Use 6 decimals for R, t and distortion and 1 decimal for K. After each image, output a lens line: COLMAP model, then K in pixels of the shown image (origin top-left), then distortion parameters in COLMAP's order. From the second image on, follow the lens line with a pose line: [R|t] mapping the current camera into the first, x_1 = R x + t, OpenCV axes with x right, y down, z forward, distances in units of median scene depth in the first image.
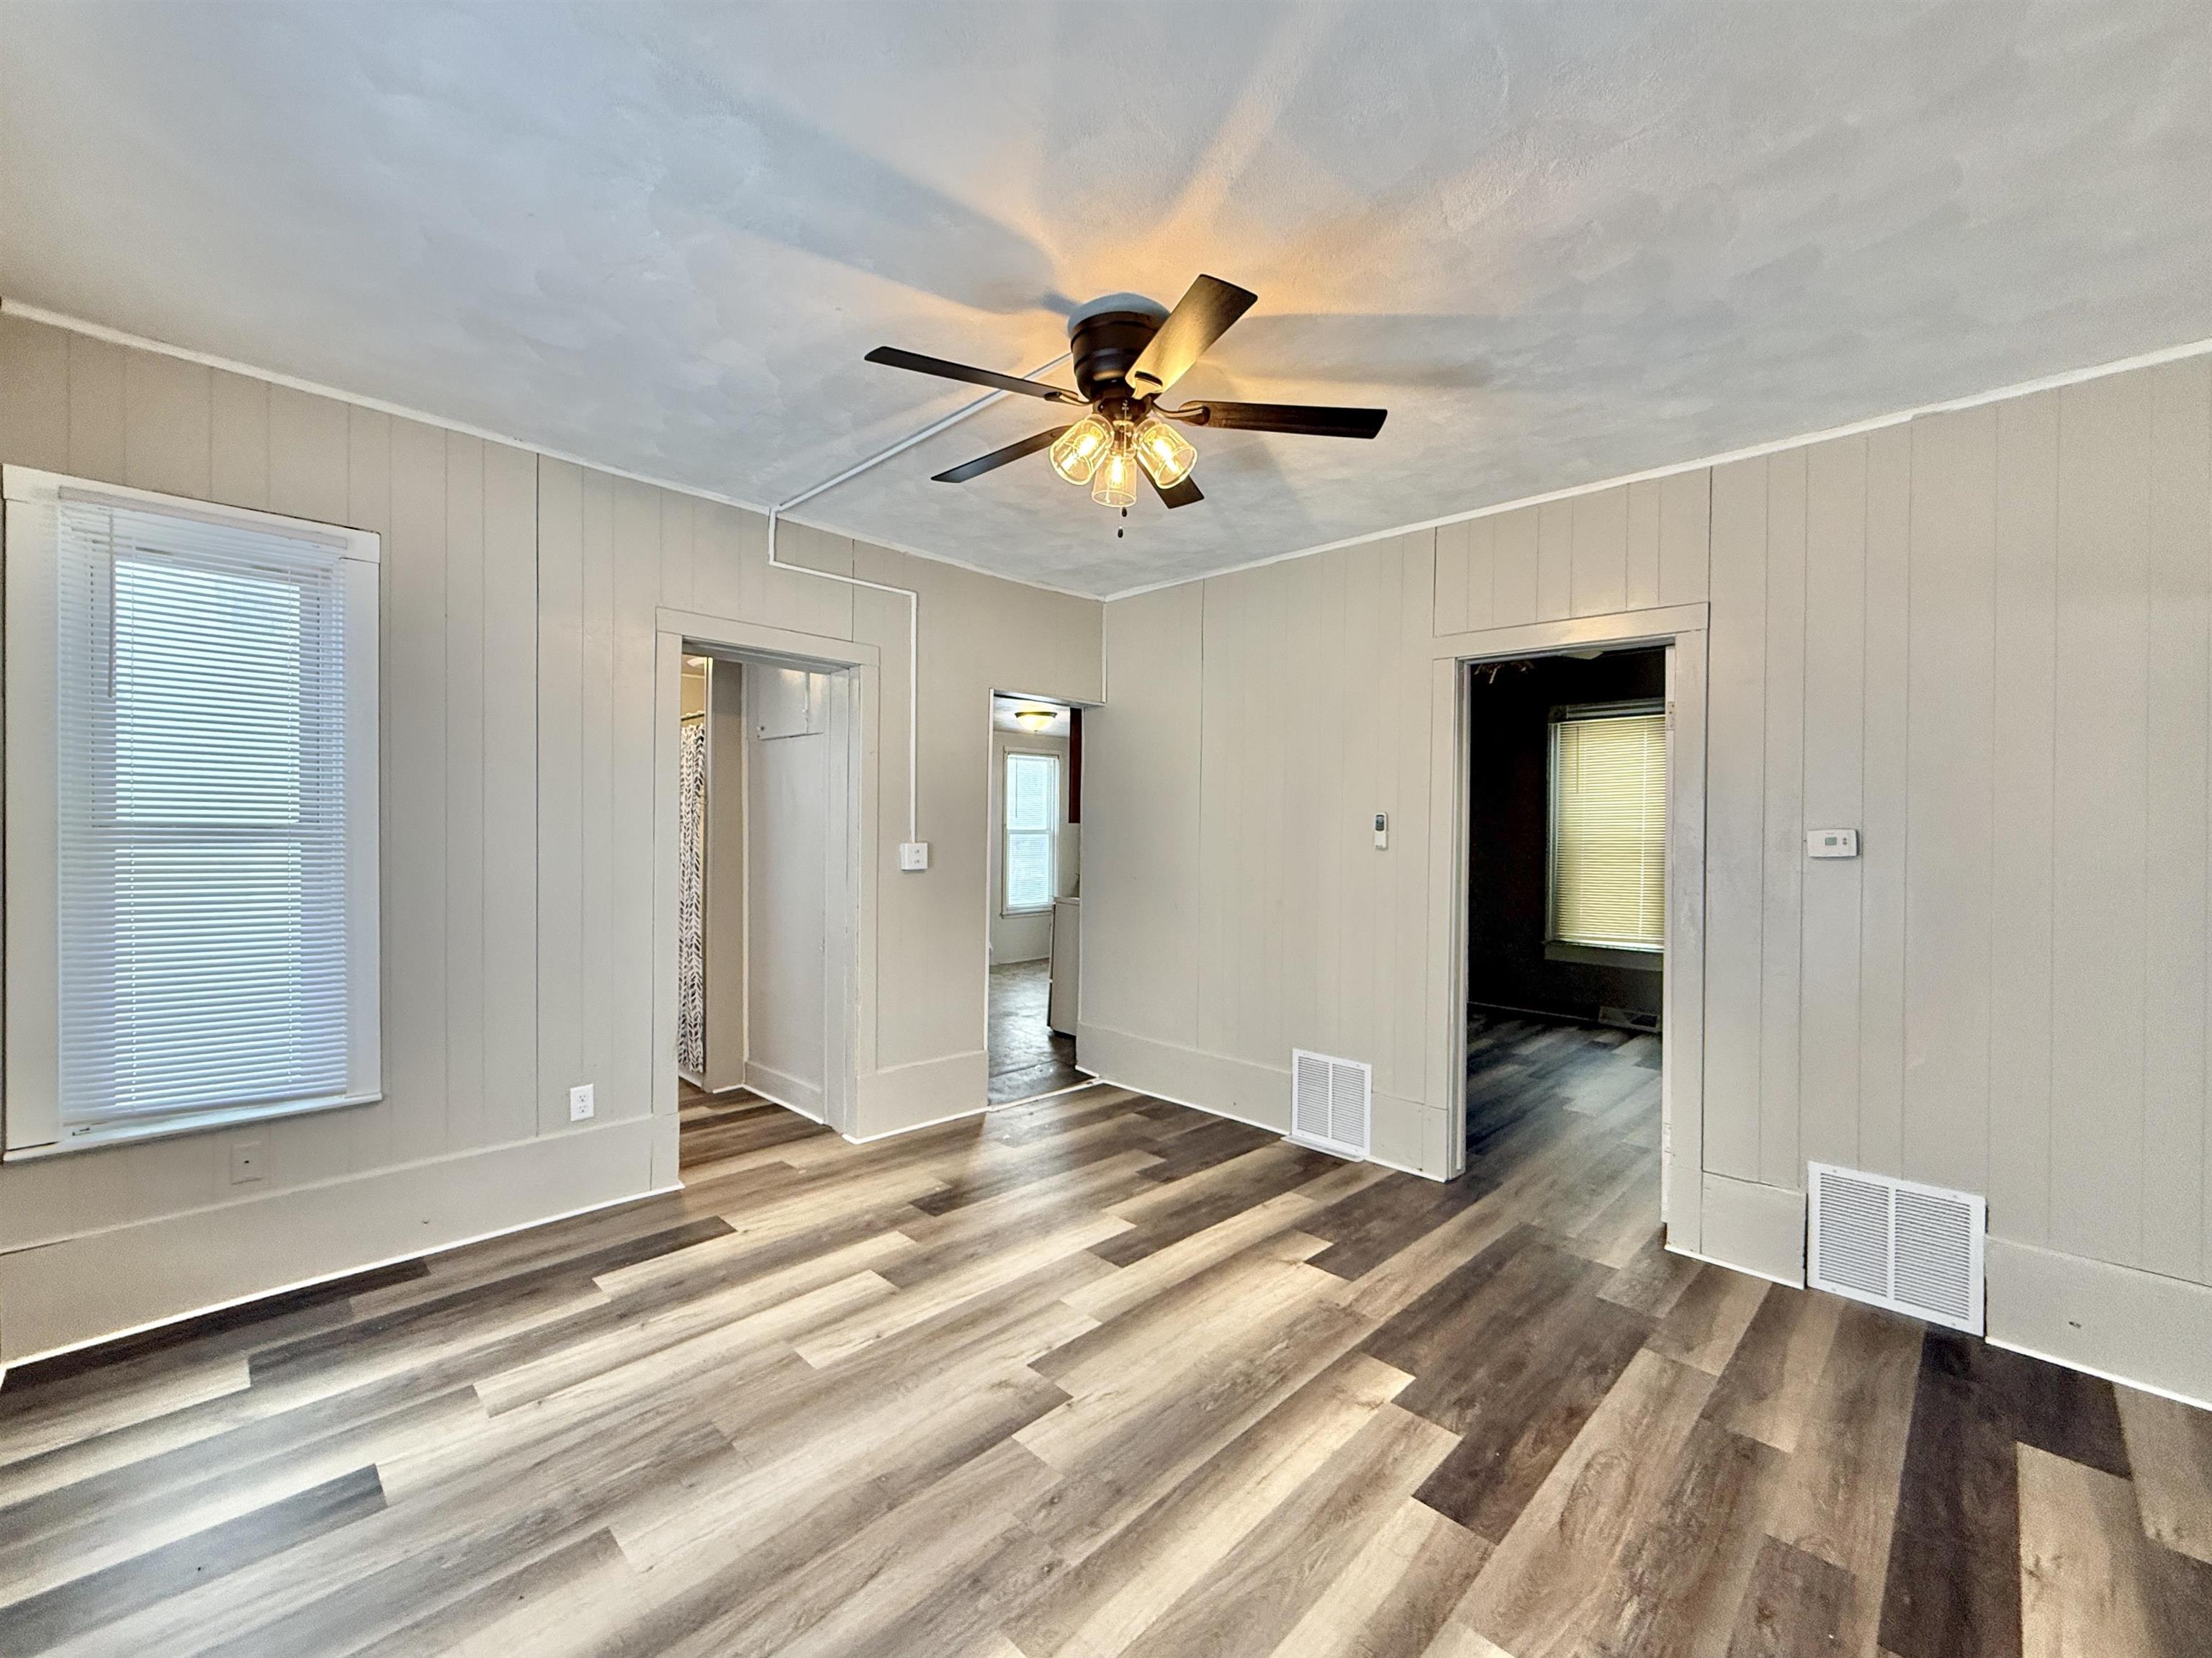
lens RADIAL K [[901.9, 0, 1098.8], [0, 901.9, 830.9], [0, 0, 1]] dist [-0.000597, 0.000218]
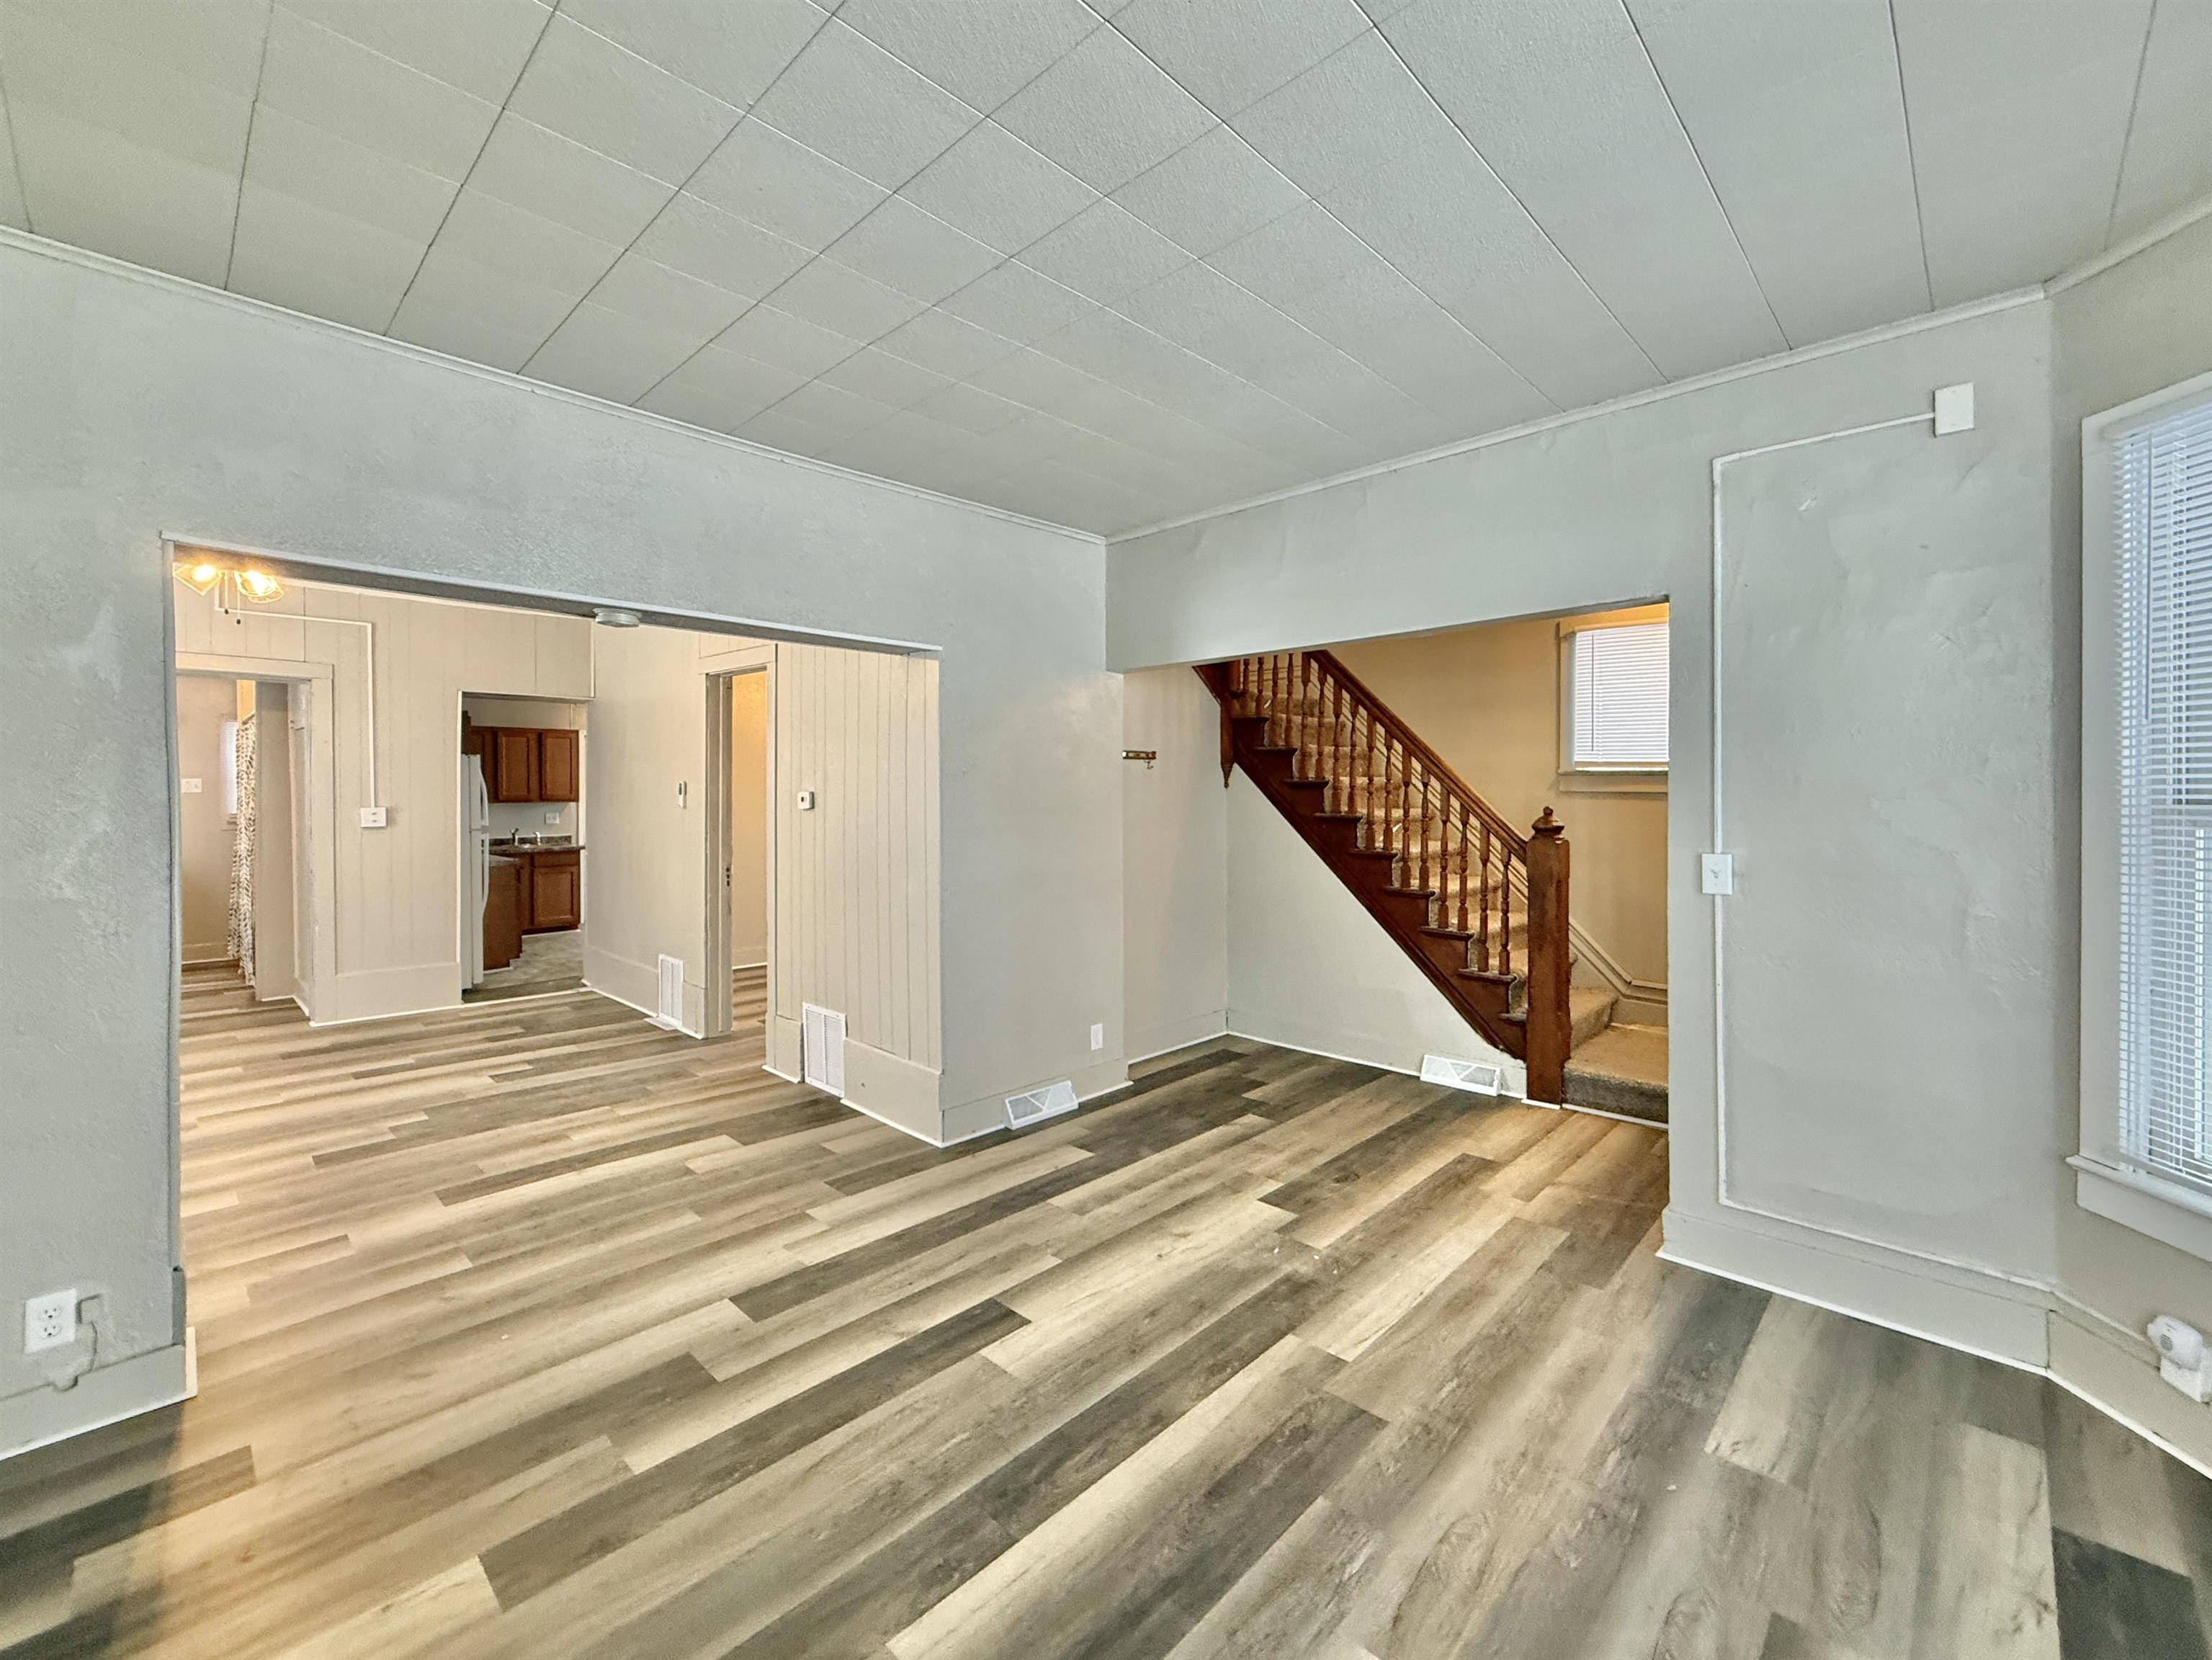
lens RADIAL K [[924.1, 0, 1138.4], [0, 924.1, 781.5], [0, 0, 1]] dist [0.001487, 0.000177]
pose [[0.999130, -0.010717, 0.040300, 1.387043], [0.011309, 0.999831, -0.014478, 0.011830], [-0.040138, 0.014921, 0.999083, -0.683807]]
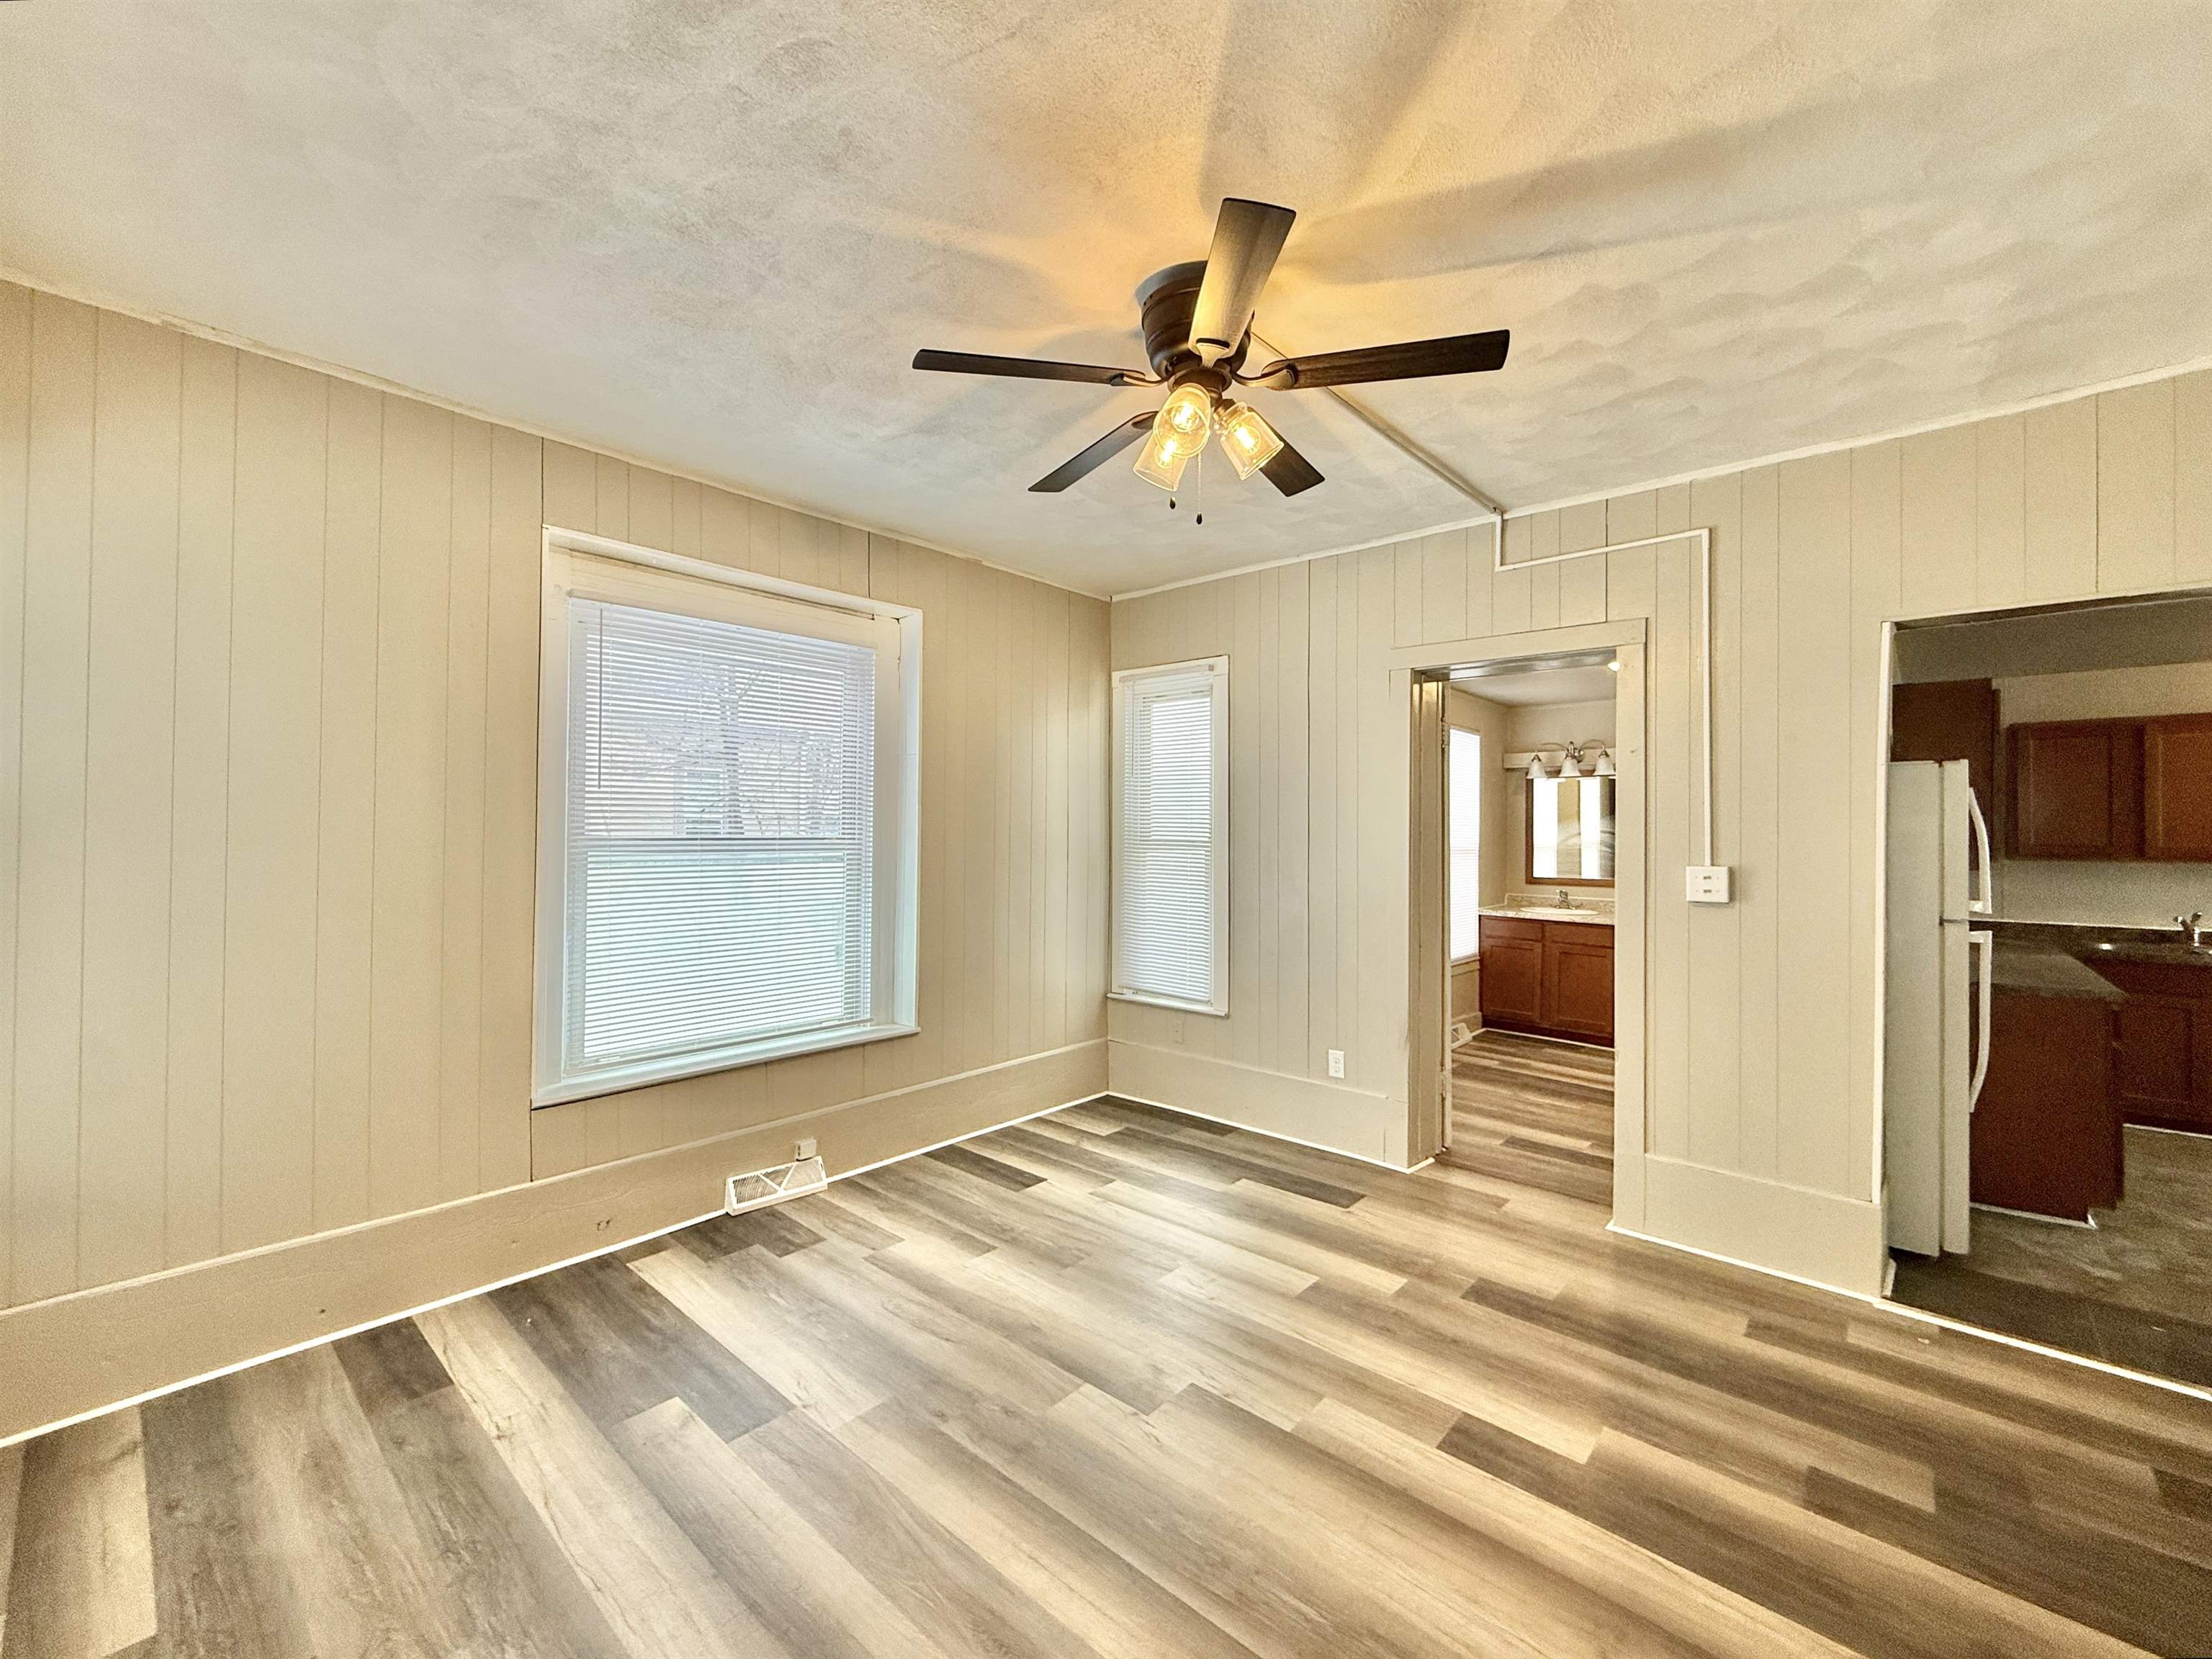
lens RADIAL K [[902.0, 0, 1098.8], [0, 902.0, 831.4], [0, 0, 1]] dist [-0.000597, 0.000218]
pose [[0.053127, -0.011457, -0.998522, 0.786933], [-0.010582, 0.999872, -0.012036, -0.001464], [0.998532, 0.011206, 0.052999, 0.722249]]
